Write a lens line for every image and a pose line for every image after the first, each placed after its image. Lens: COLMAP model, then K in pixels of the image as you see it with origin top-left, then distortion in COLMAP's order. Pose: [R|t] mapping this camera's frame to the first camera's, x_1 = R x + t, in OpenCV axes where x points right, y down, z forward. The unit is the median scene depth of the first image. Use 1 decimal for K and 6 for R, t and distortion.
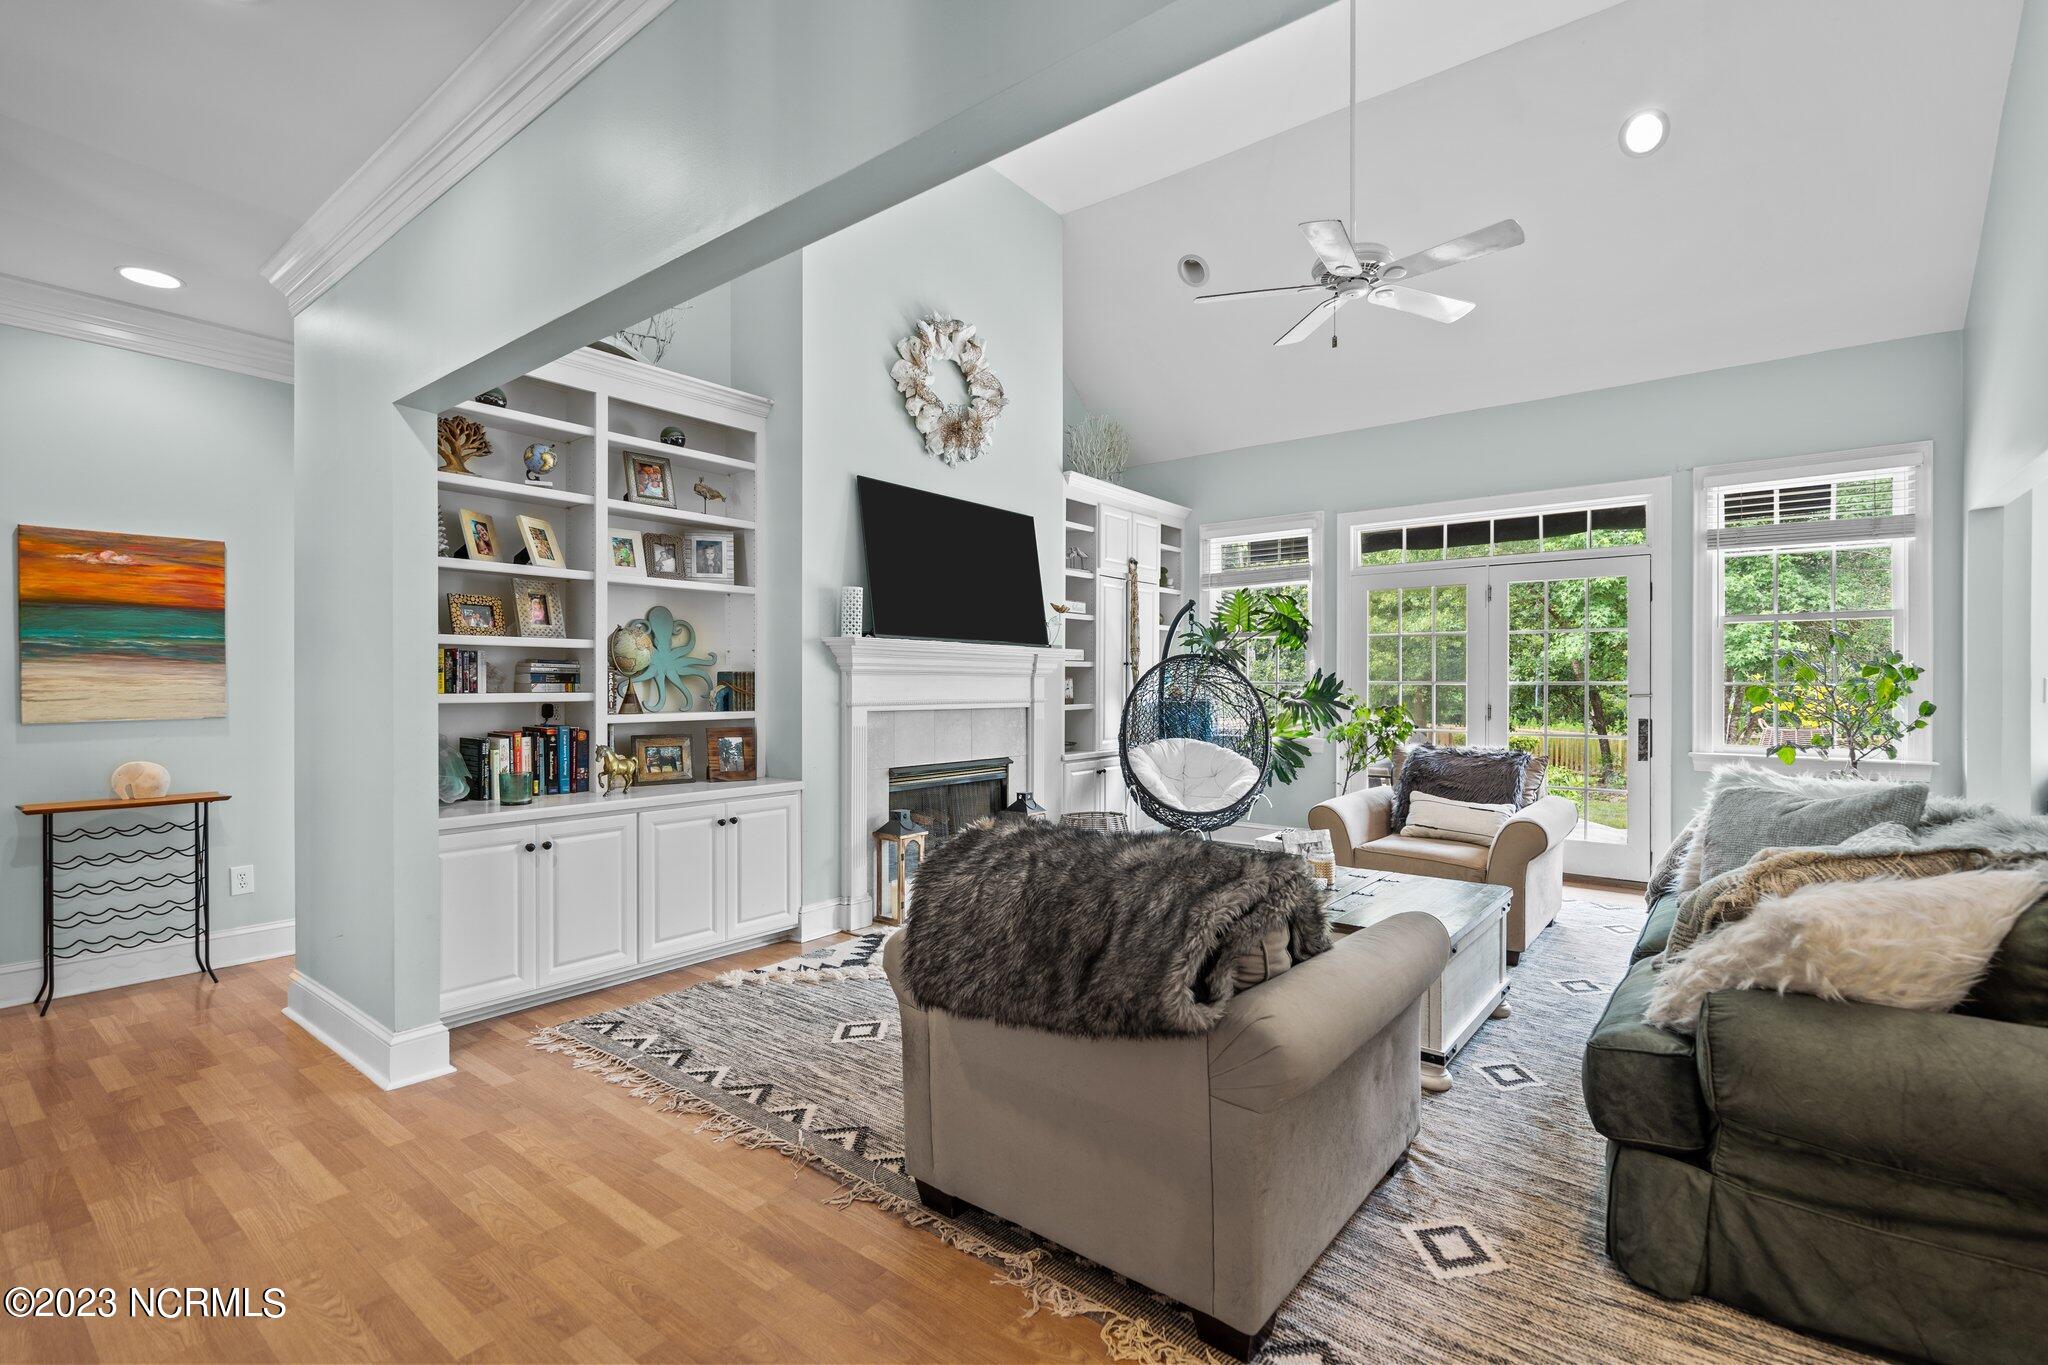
lens RADIAL K [[942.8, 0, 1021.1], [0, 942.8, 677.2], [0, 0, 1]] dist [0.000066, 0.000294]
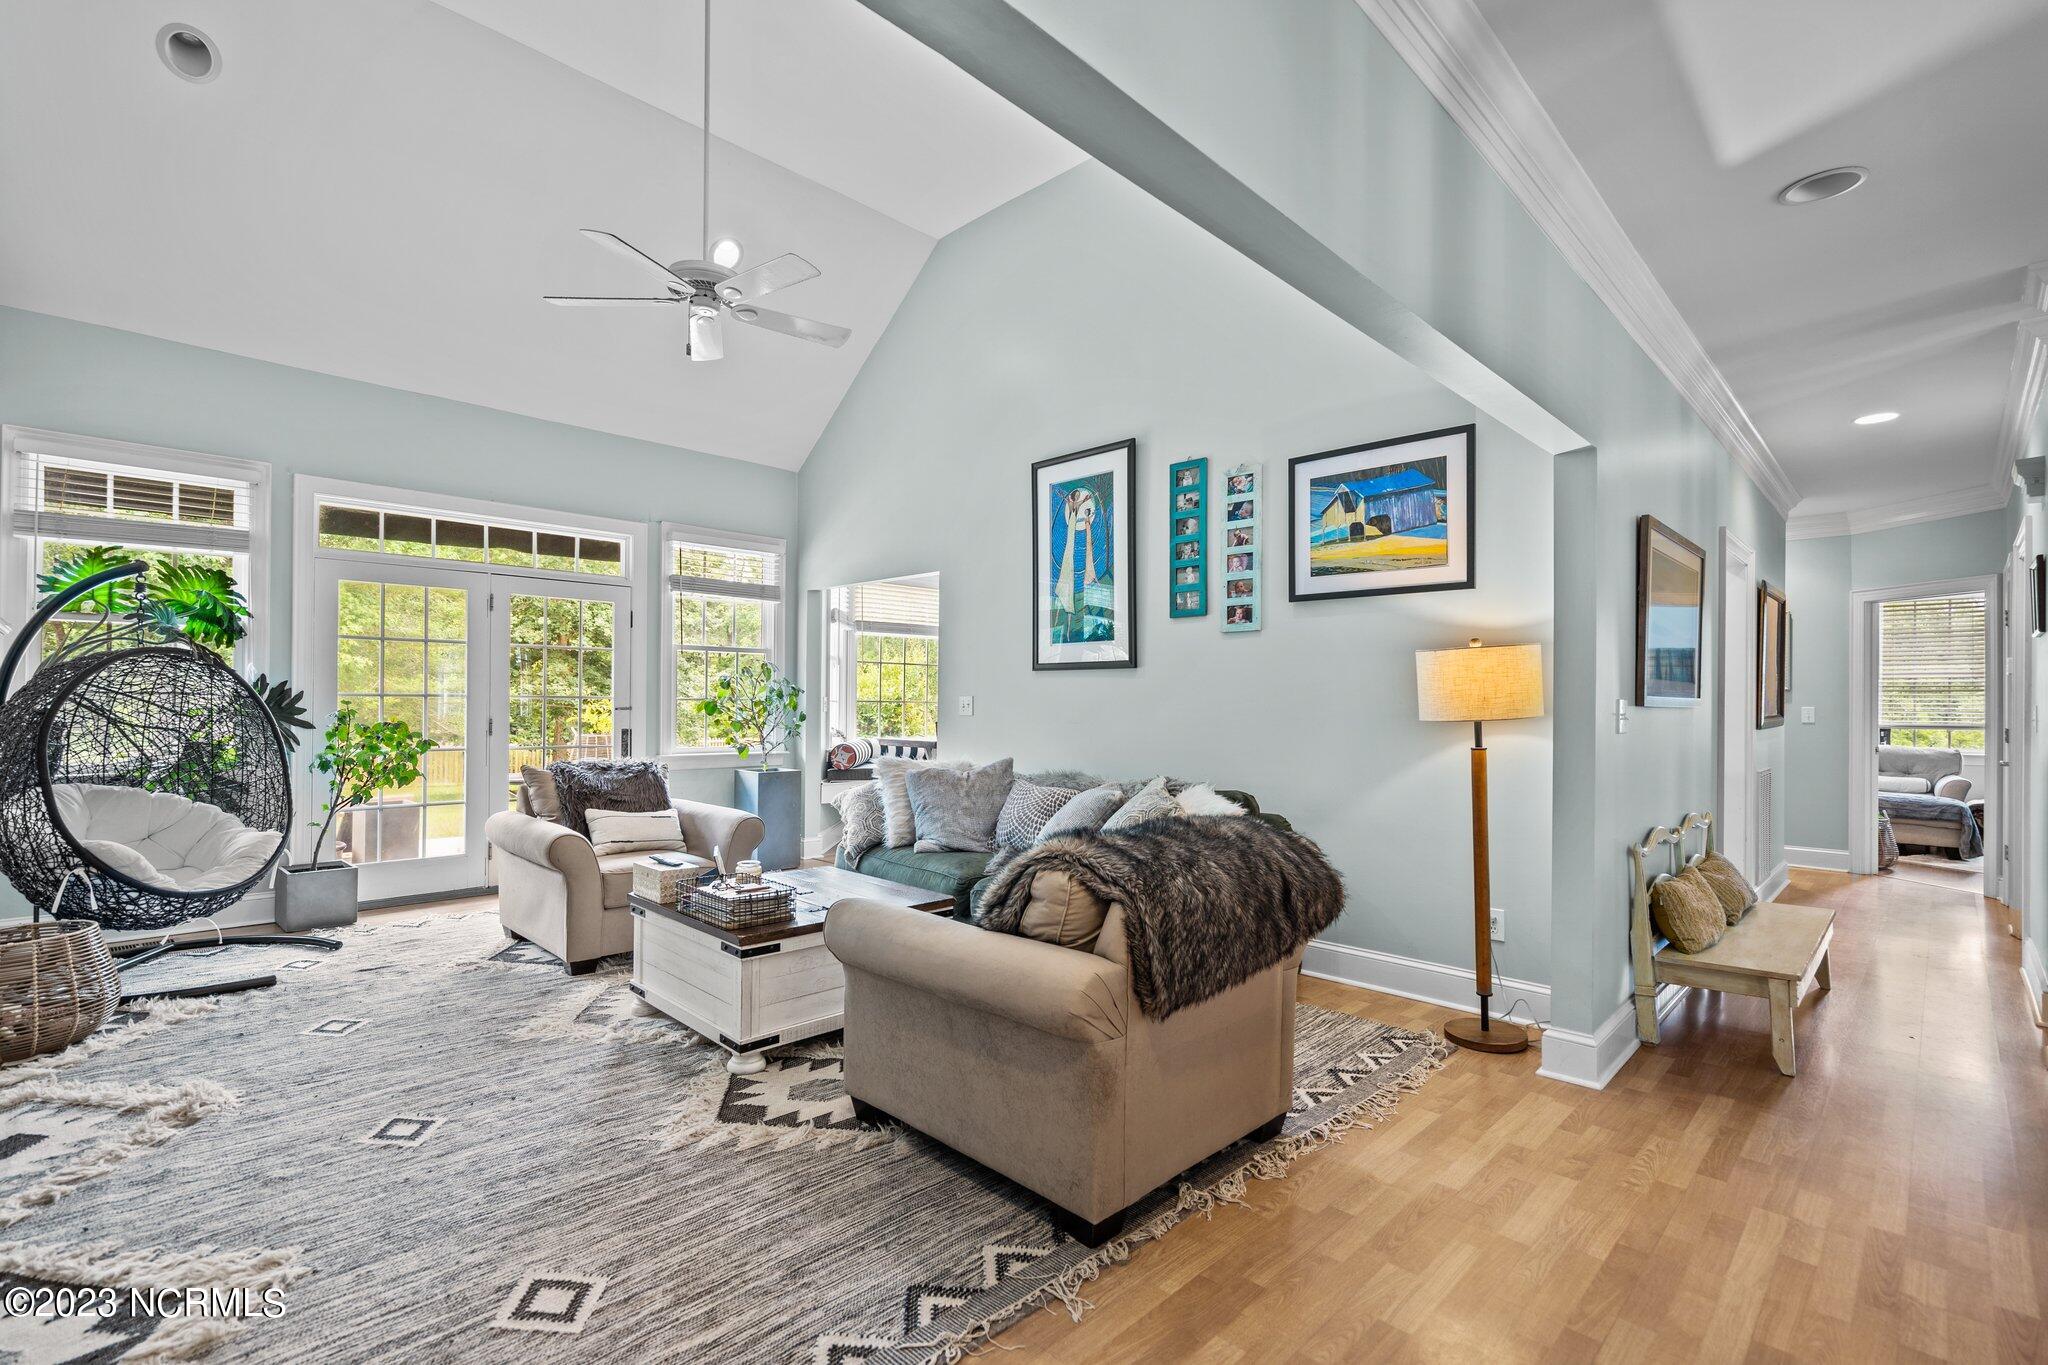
lens RADIAL K [[942.8, 0, 1021.1], [0, 942.8, 677.2], [0, 0, 1]] dist [0.000066, 0.000294]
pose [[0.102539, 0.026646, 0.994372, -0.471777], [-0.015856, 0.999558, -0.025149, 0.002764], [-0.994603, -0.013188, 0.102916, 0.430910]]
